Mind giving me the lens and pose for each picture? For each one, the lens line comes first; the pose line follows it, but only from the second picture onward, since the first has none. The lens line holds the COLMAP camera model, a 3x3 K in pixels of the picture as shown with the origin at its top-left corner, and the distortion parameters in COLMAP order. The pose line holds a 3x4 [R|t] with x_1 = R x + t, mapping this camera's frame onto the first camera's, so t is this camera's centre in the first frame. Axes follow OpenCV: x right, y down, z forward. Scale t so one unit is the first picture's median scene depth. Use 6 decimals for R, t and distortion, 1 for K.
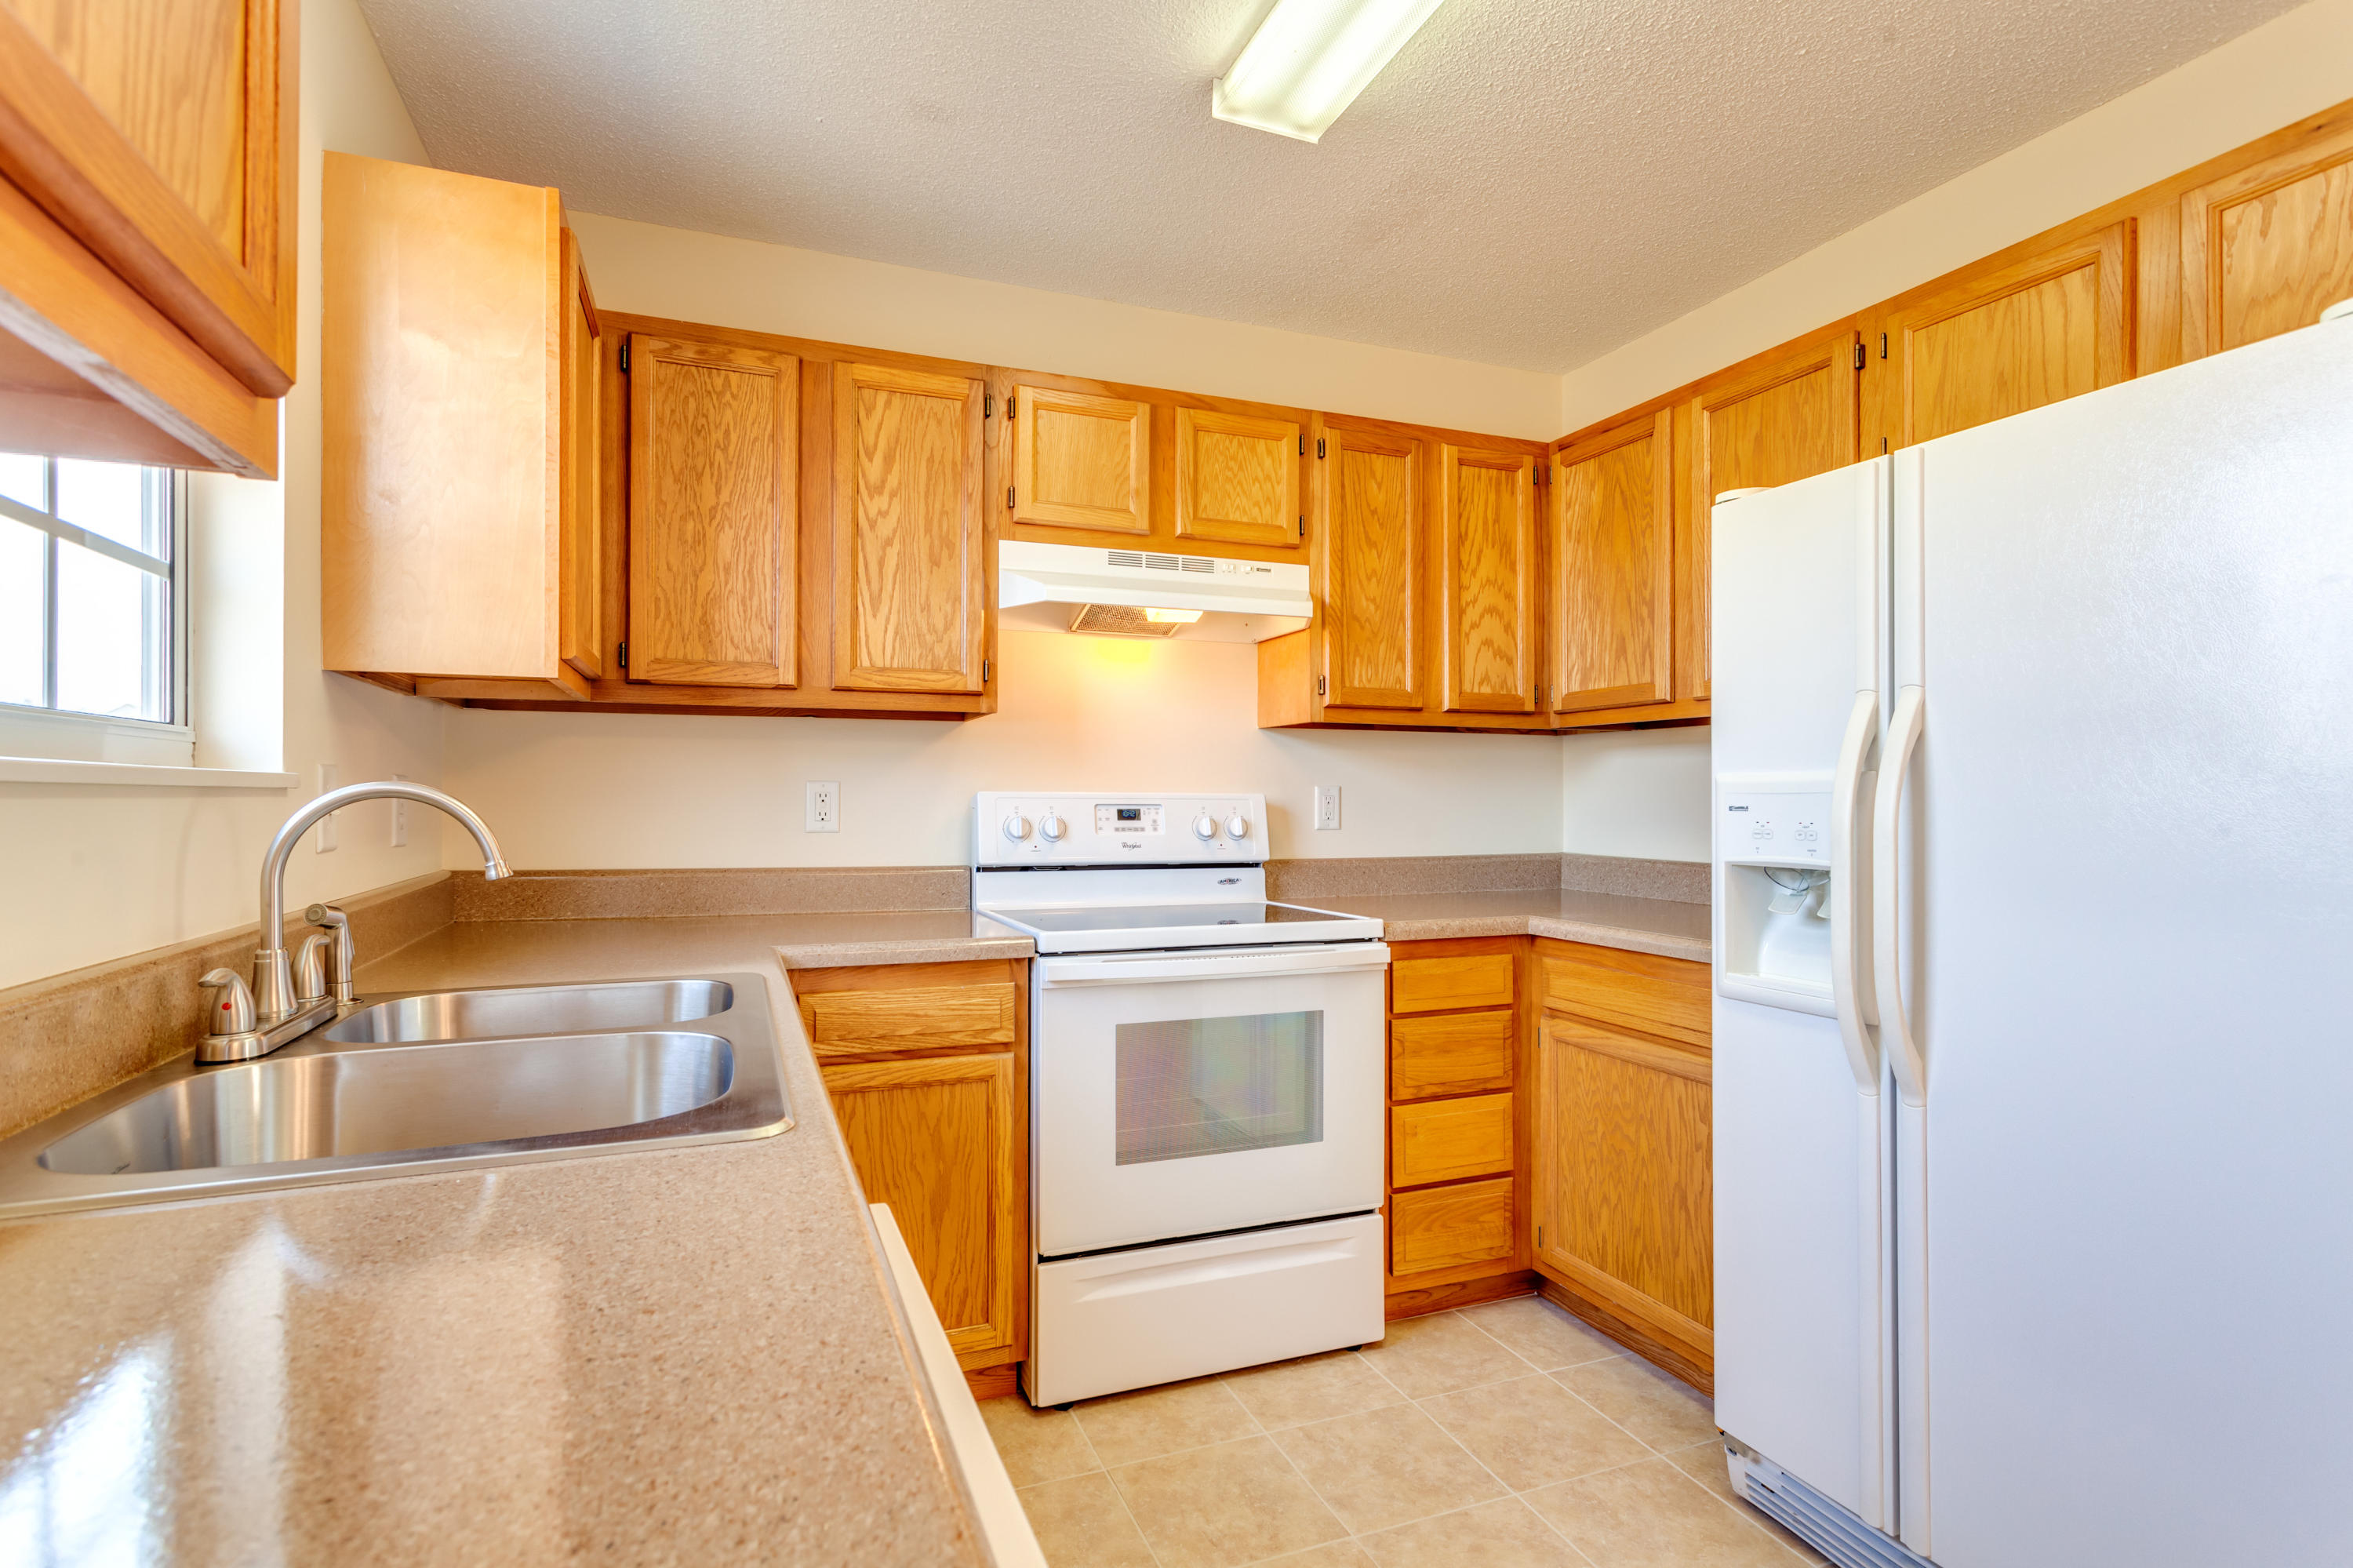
lens RADIAL K [[1144.5, 0, 1149.7], [0, 1144.5, 796.6], [0, 0, 1]] dist [0.001050, 0.002095]
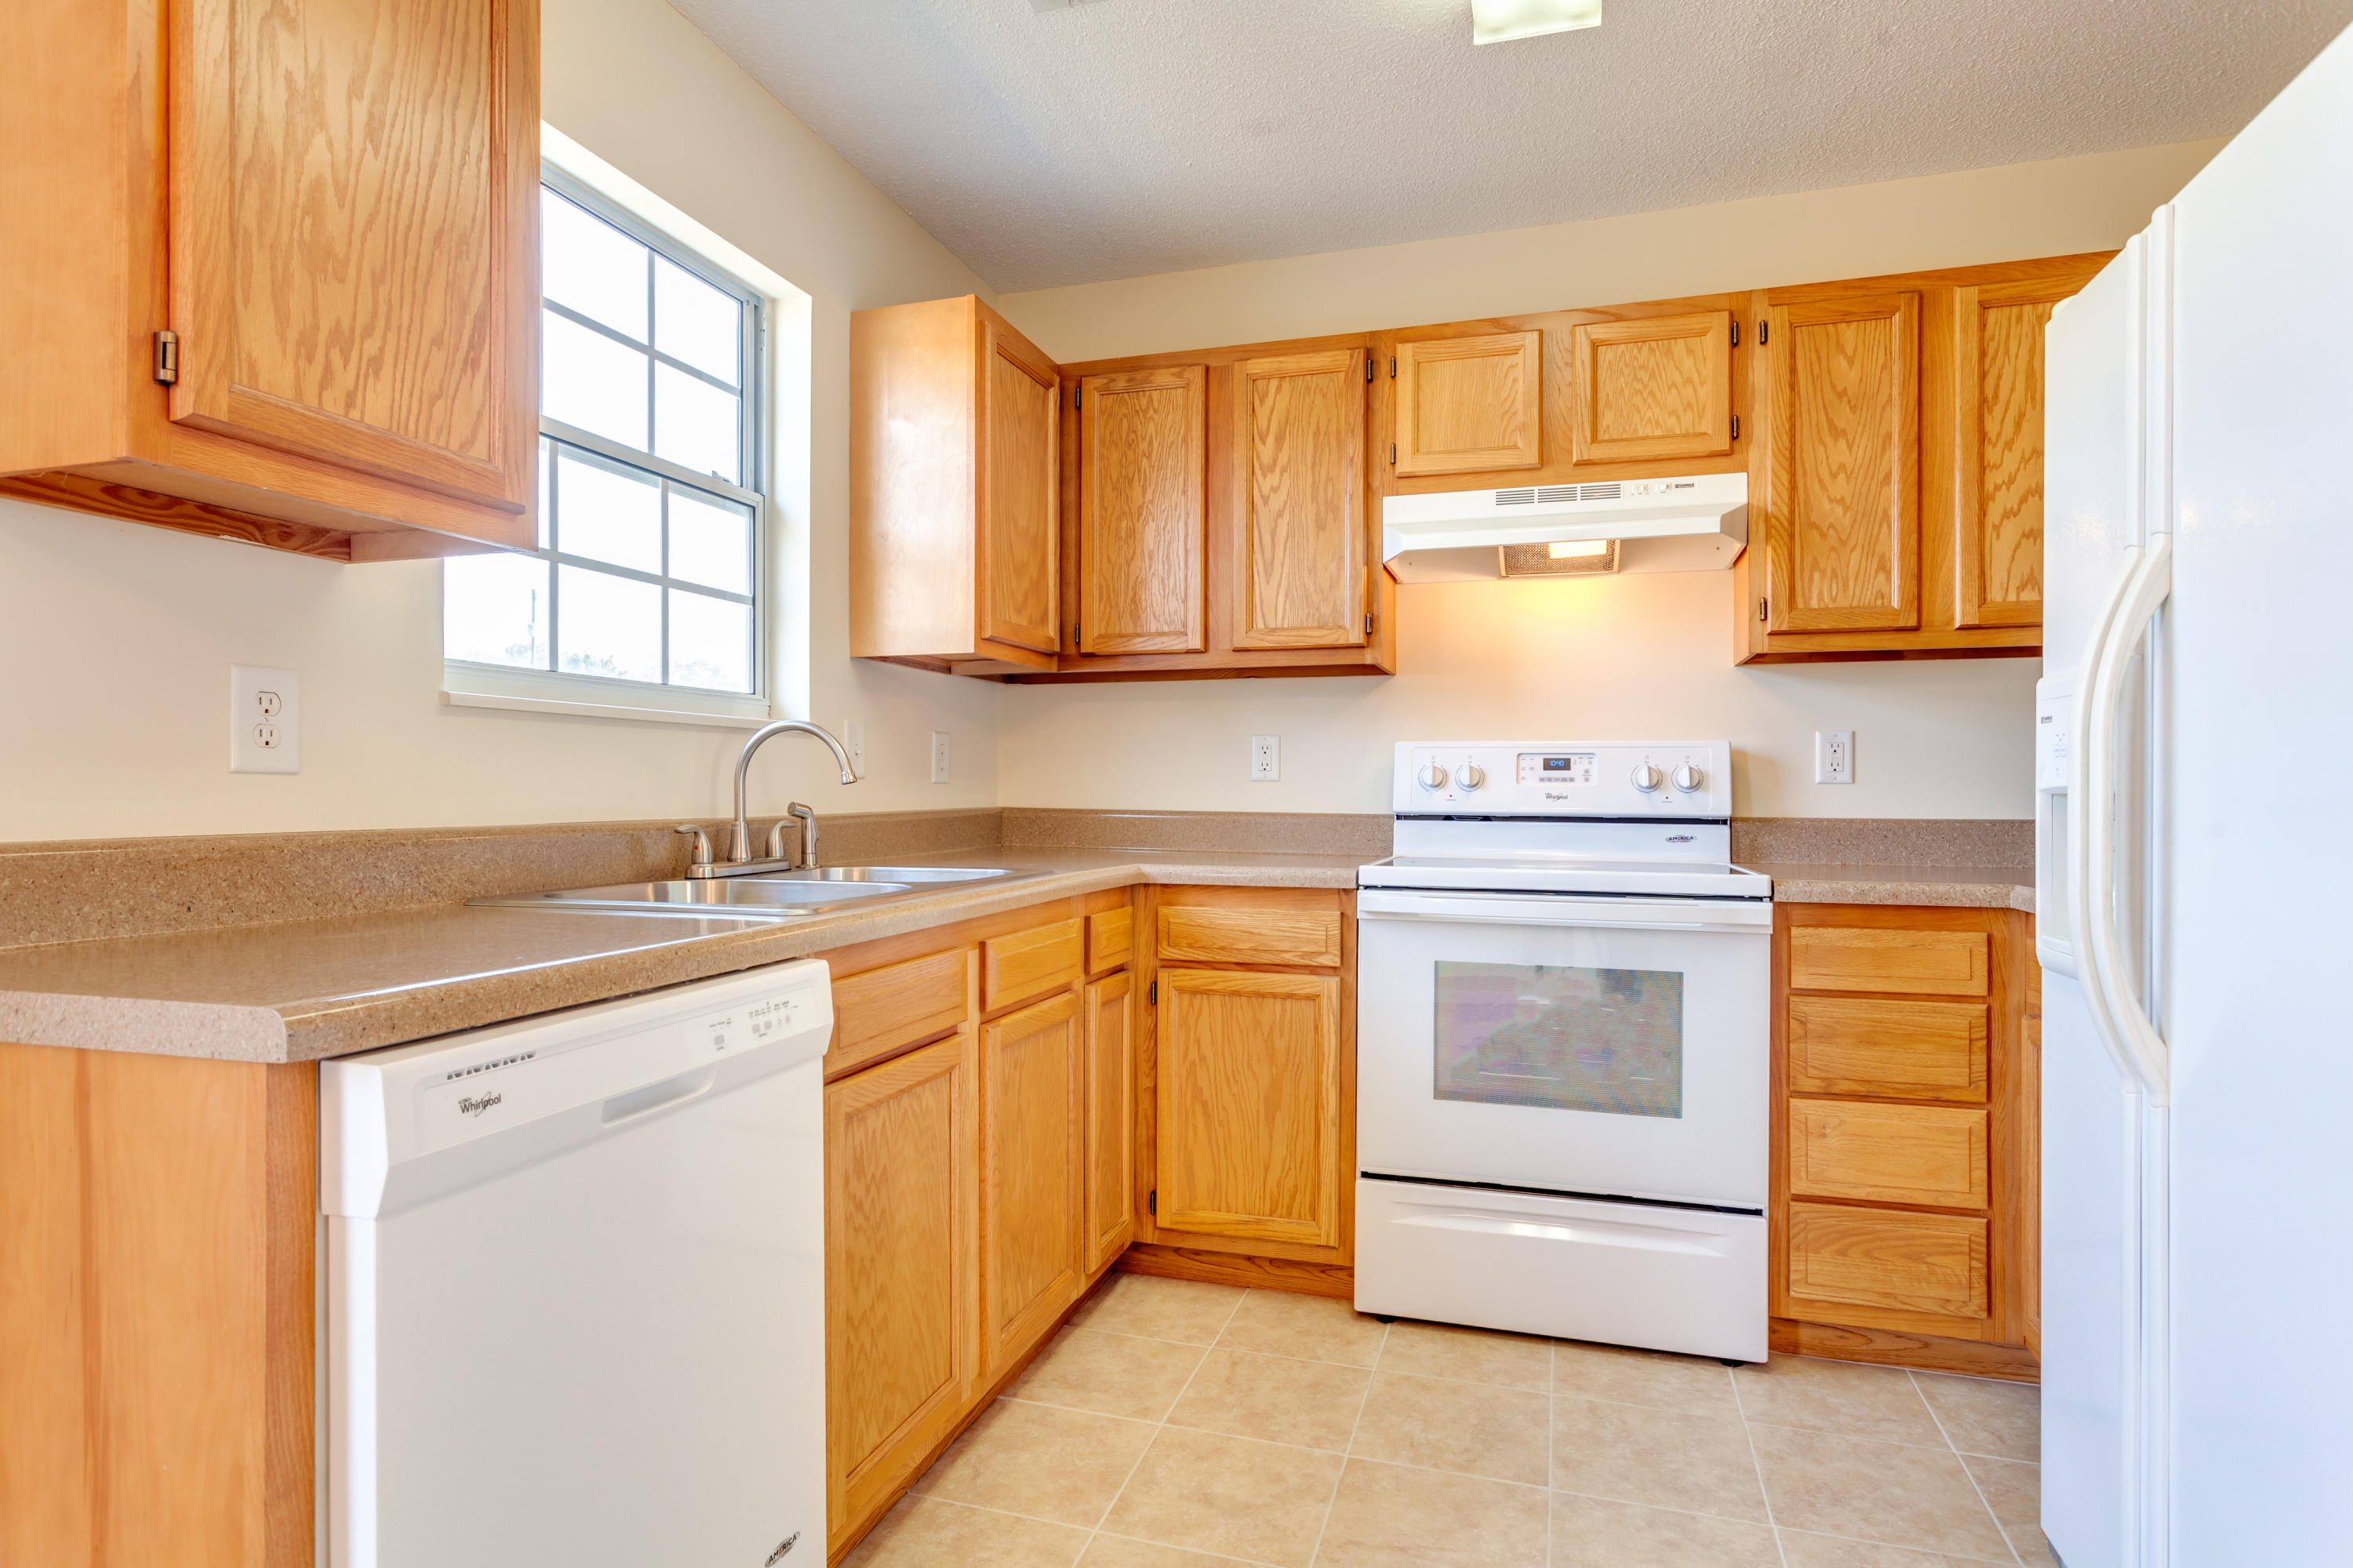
lens RADIAL K [[1275.2, 0, 1168.5], [0, 1275.2, 805.7], [0, 0, 1]] dist [-0.010230, 0.004861]
pose [[0.775011, 0.007225, -0.631907, 0.463453], [-0.001904, 0.999957, 0.009098, 0.047697], [0.631945, -0.005848, 0.774991, -0.022609]]
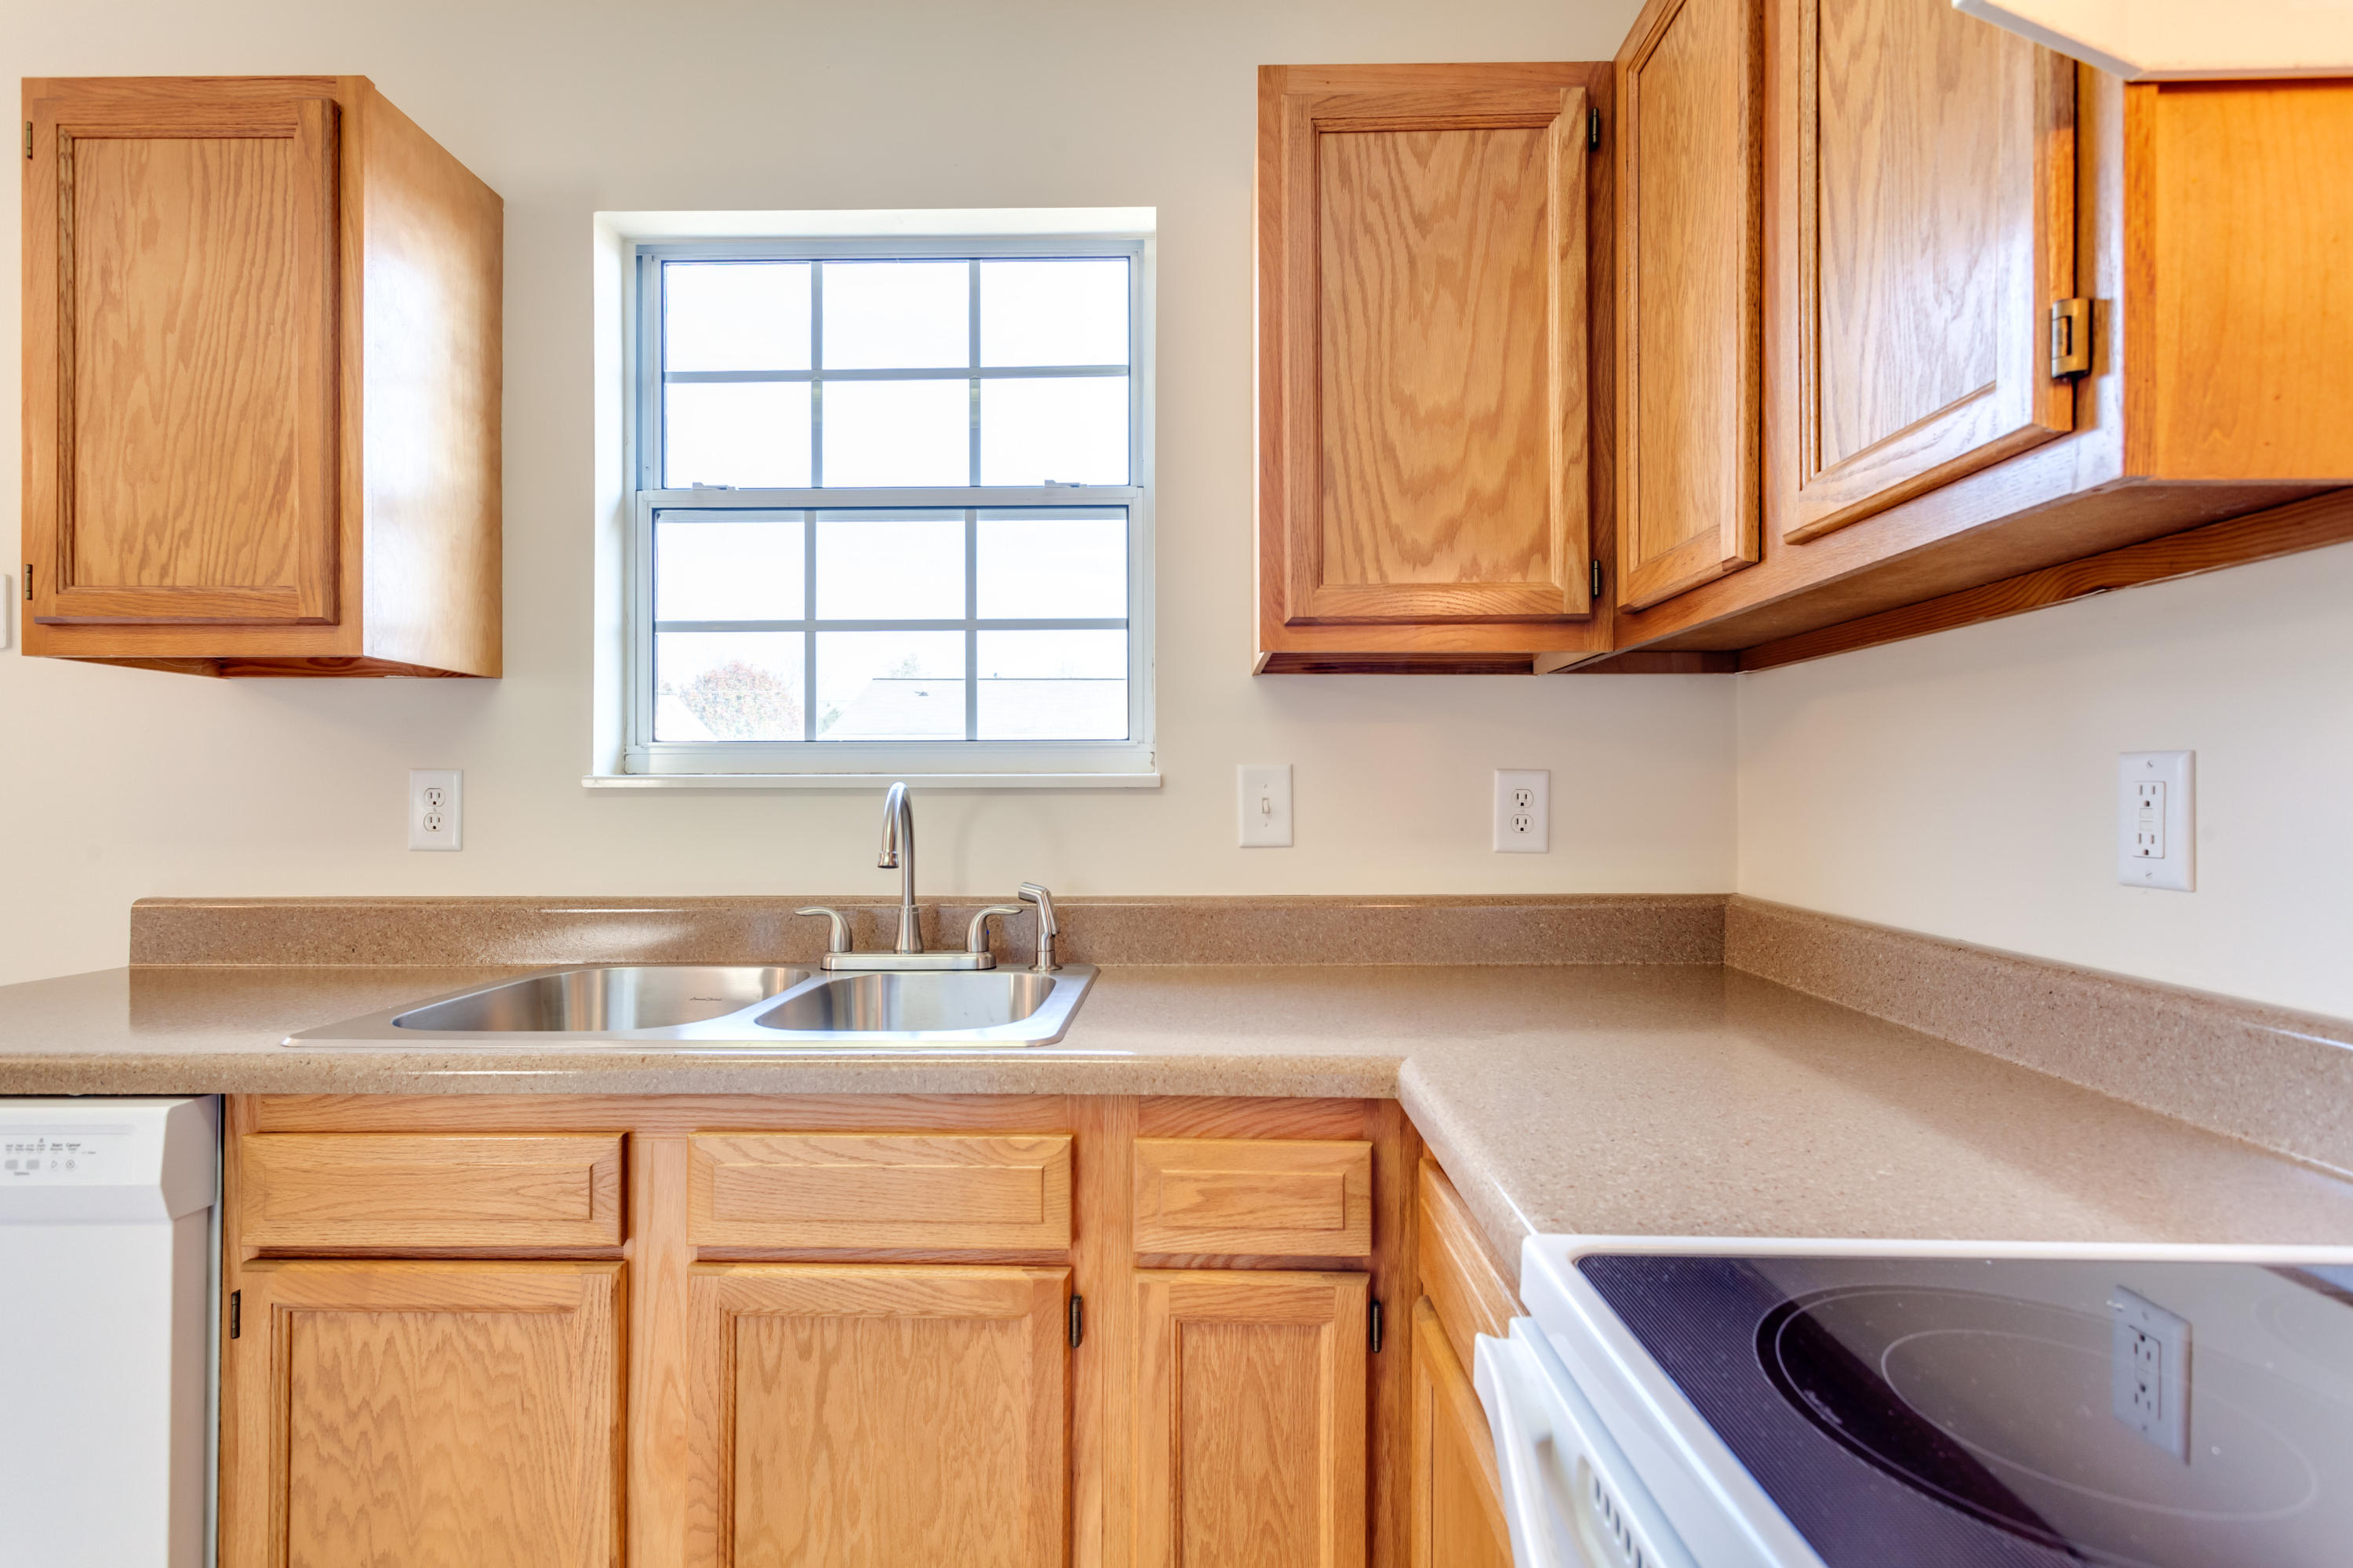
lens RADIAL K [[1144.5, 0, 1139.3], [0, 1144.5, 789.5], [0, 0, 1]] dist [0.001050, 0.002095]
pose [[-0.389504, -0.005596, -0.921008, 0.208744], [-0.000635, 0.999983, -0.005807, 0.000735], [0.921024, -0.001677, -0.389501, 0.933798]]
